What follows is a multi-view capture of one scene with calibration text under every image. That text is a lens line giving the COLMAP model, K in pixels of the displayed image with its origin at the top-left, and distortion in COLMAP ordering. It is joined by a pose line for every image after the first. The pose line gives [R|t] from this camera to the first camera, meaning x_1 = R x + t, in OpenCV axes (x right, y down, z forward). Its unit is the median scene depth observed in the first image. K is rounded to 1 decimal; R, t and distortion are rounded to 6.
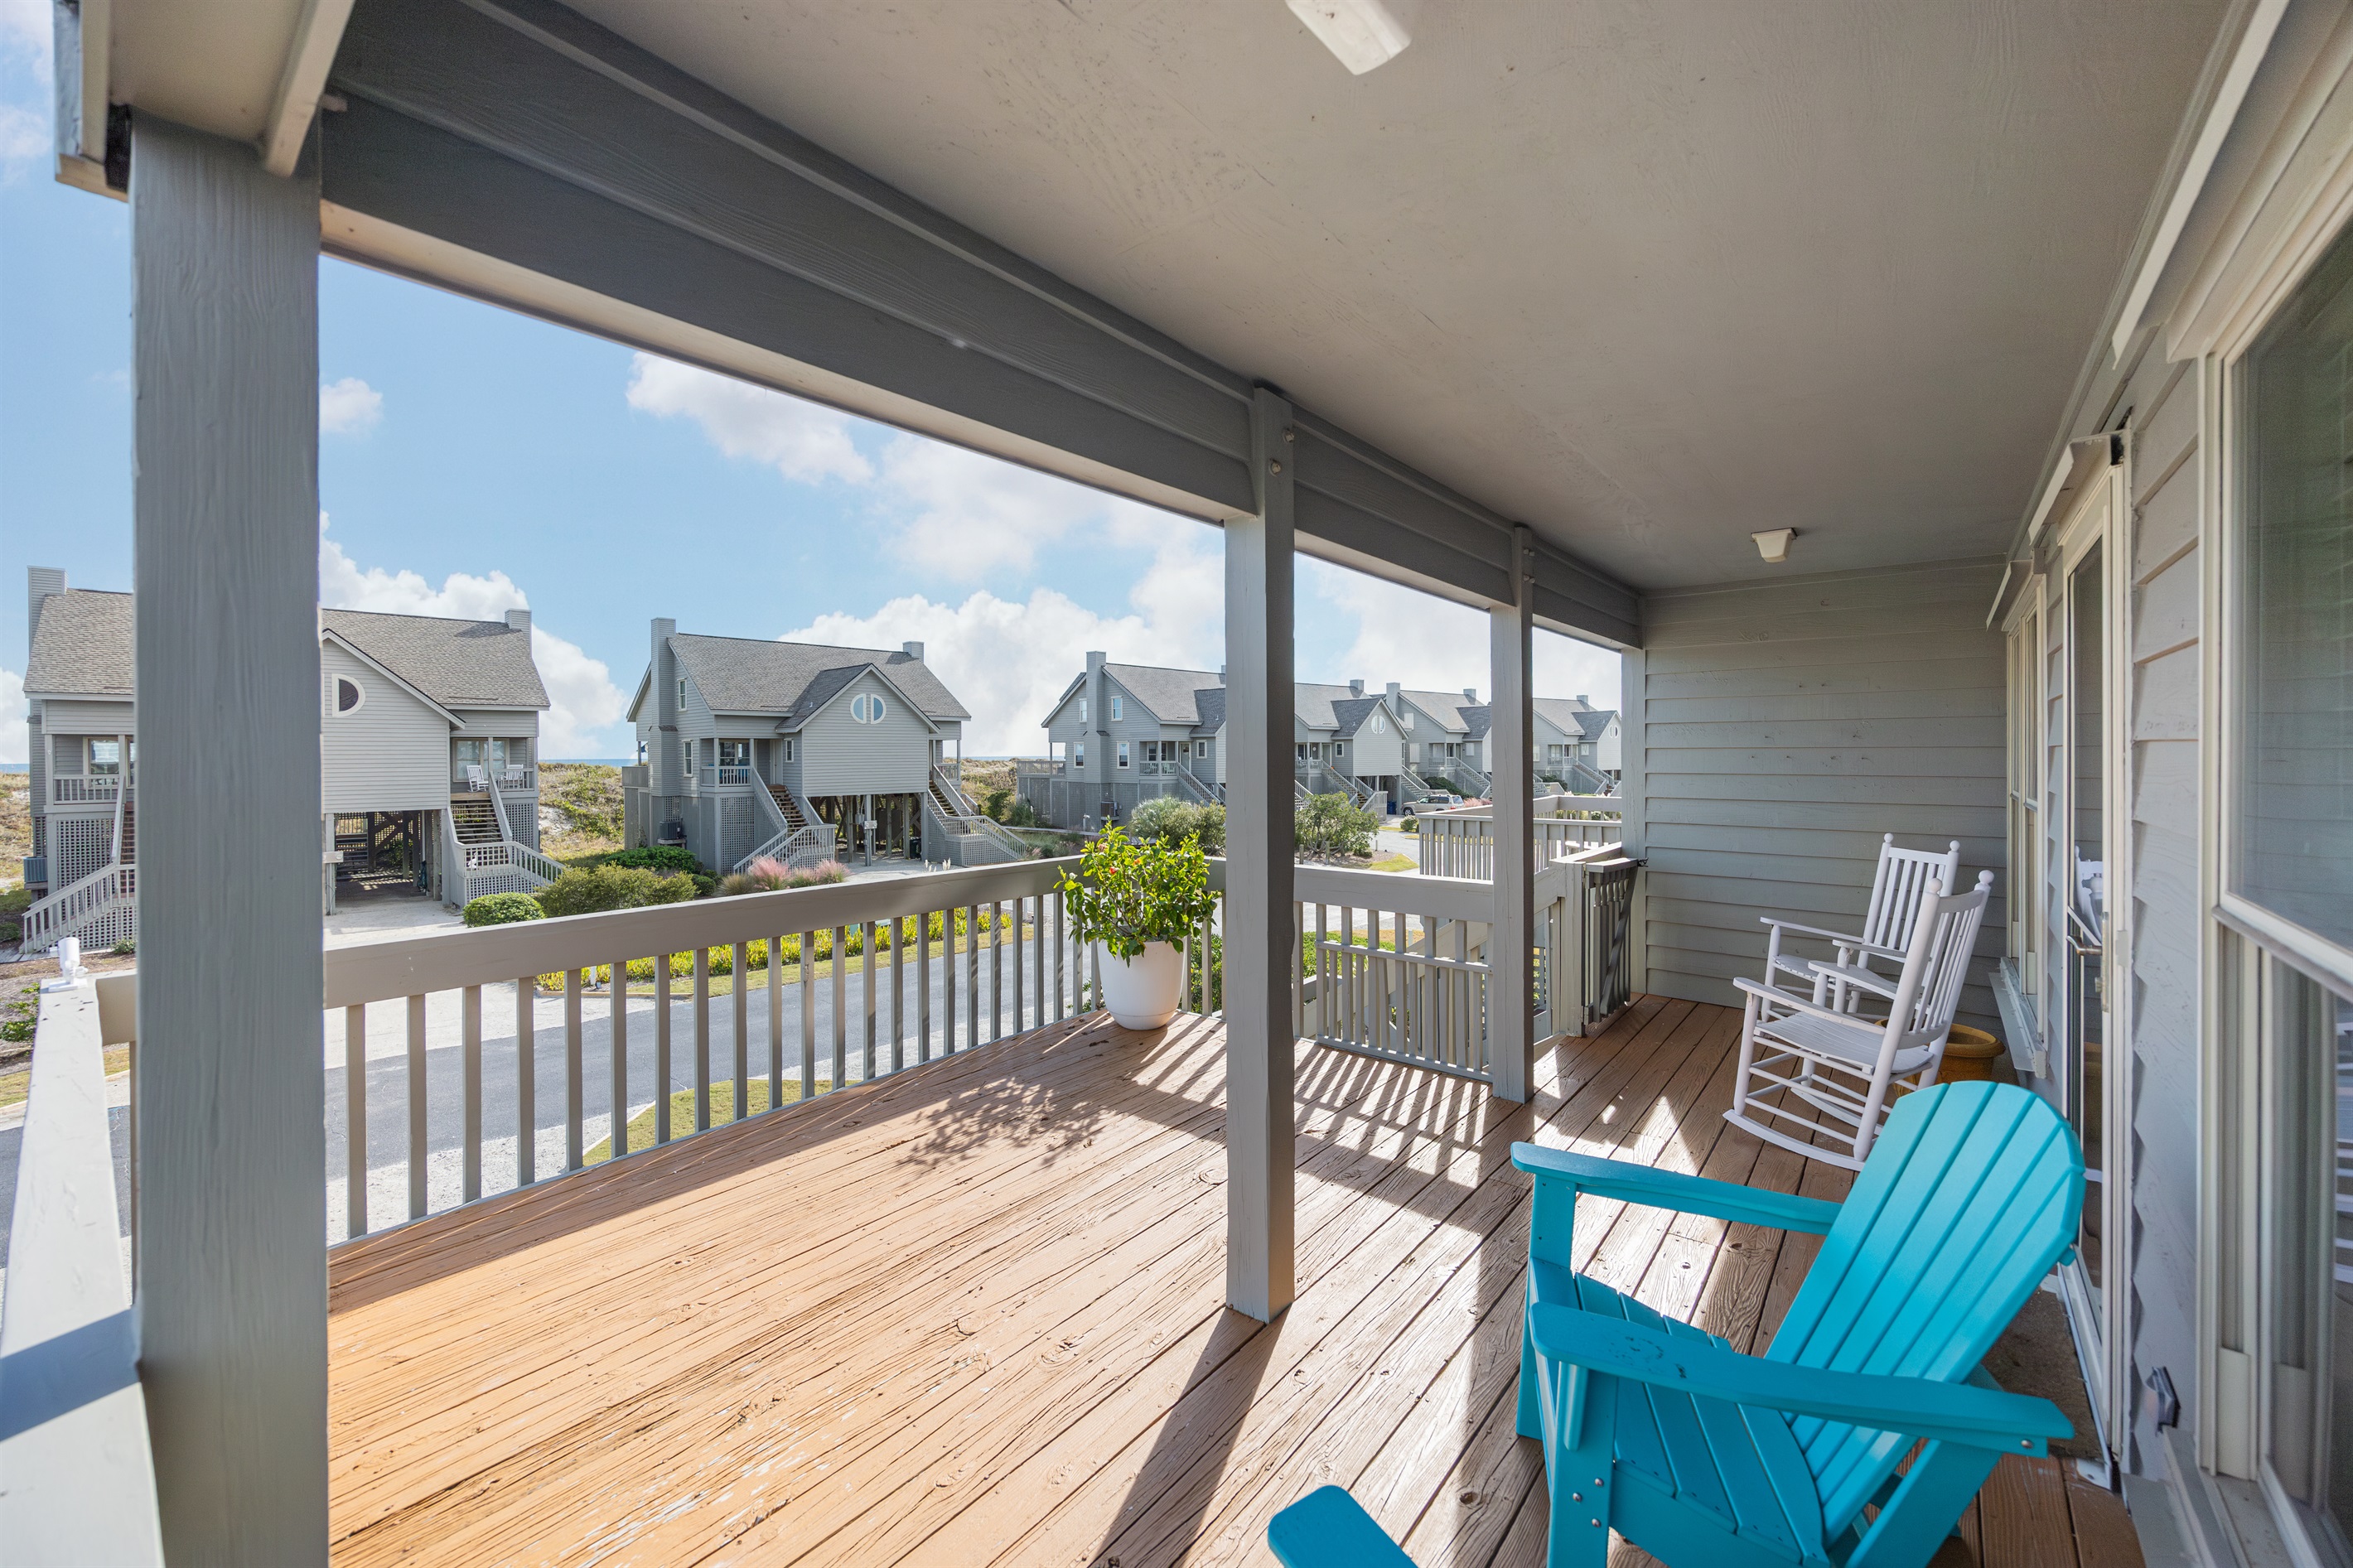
lens RADIAL K [[907.0, 0, 1193.0], [0, 907.0, 772.8], [0, 0, 1]] dist [-0.000587, -0.000005]
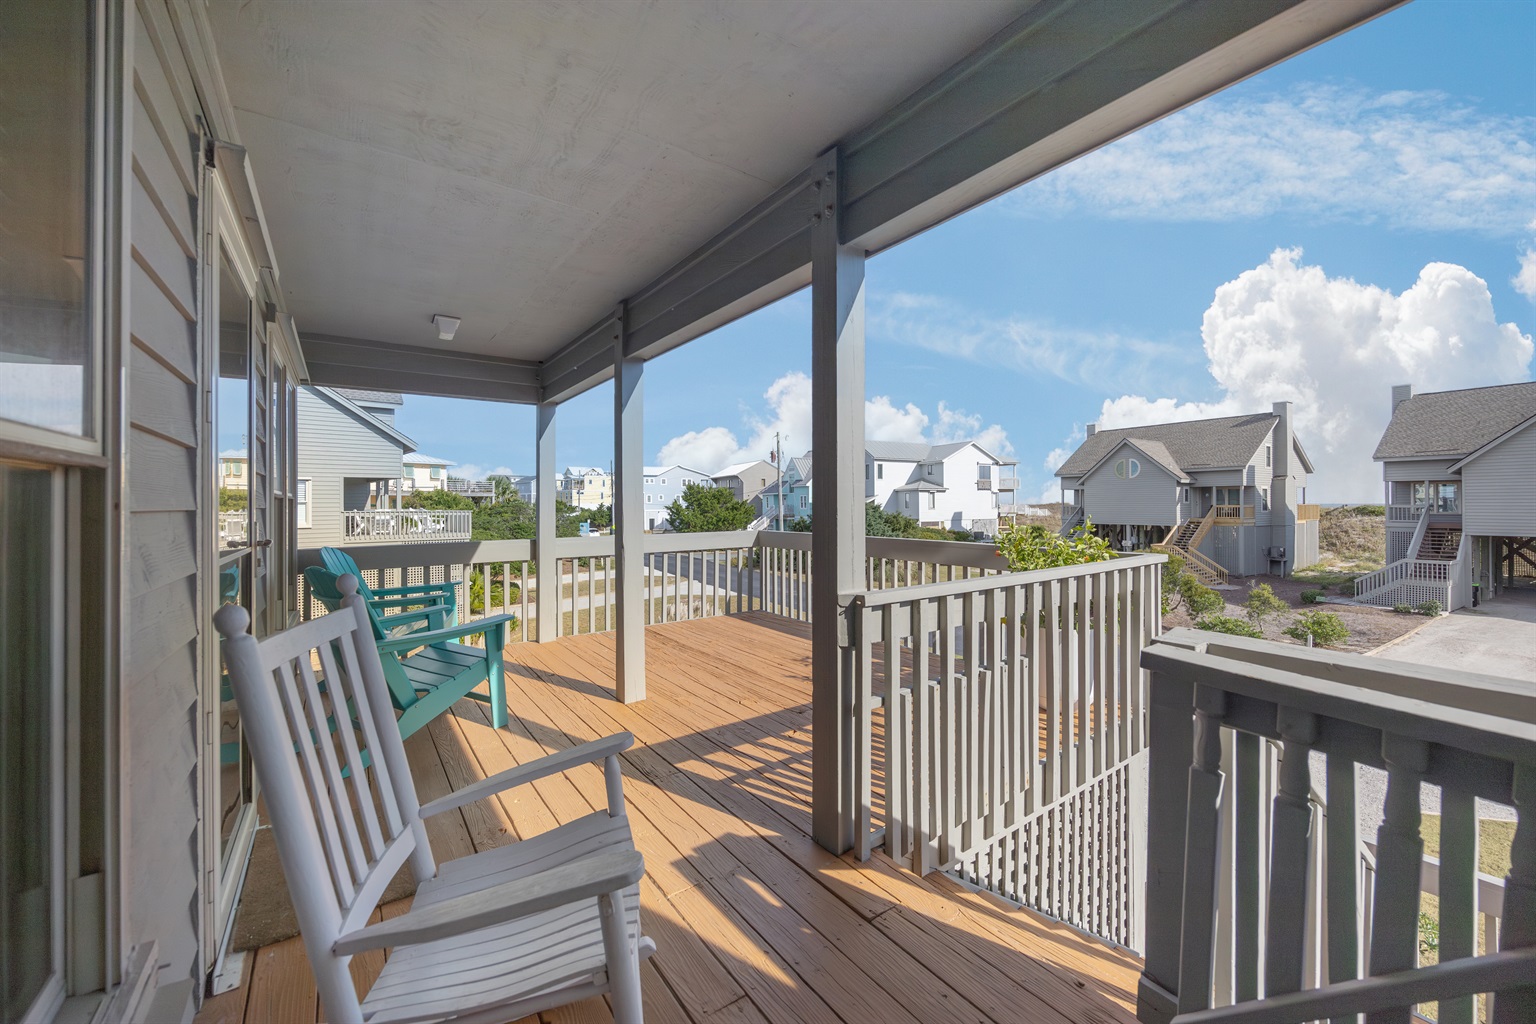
lens RADIAL K [[592.2, 0, 780.2], [0, 592.2, 505.8], [0, 0, 1]] dist [-0.000587, -0.000005]
pose [[-0.257483, 0.004002, -0.966275, 0.996694], [-0.009683, 0.999931, 0.006722, 0.057648], [0.966234, 0.011087, -0.257426, 1.224661]]
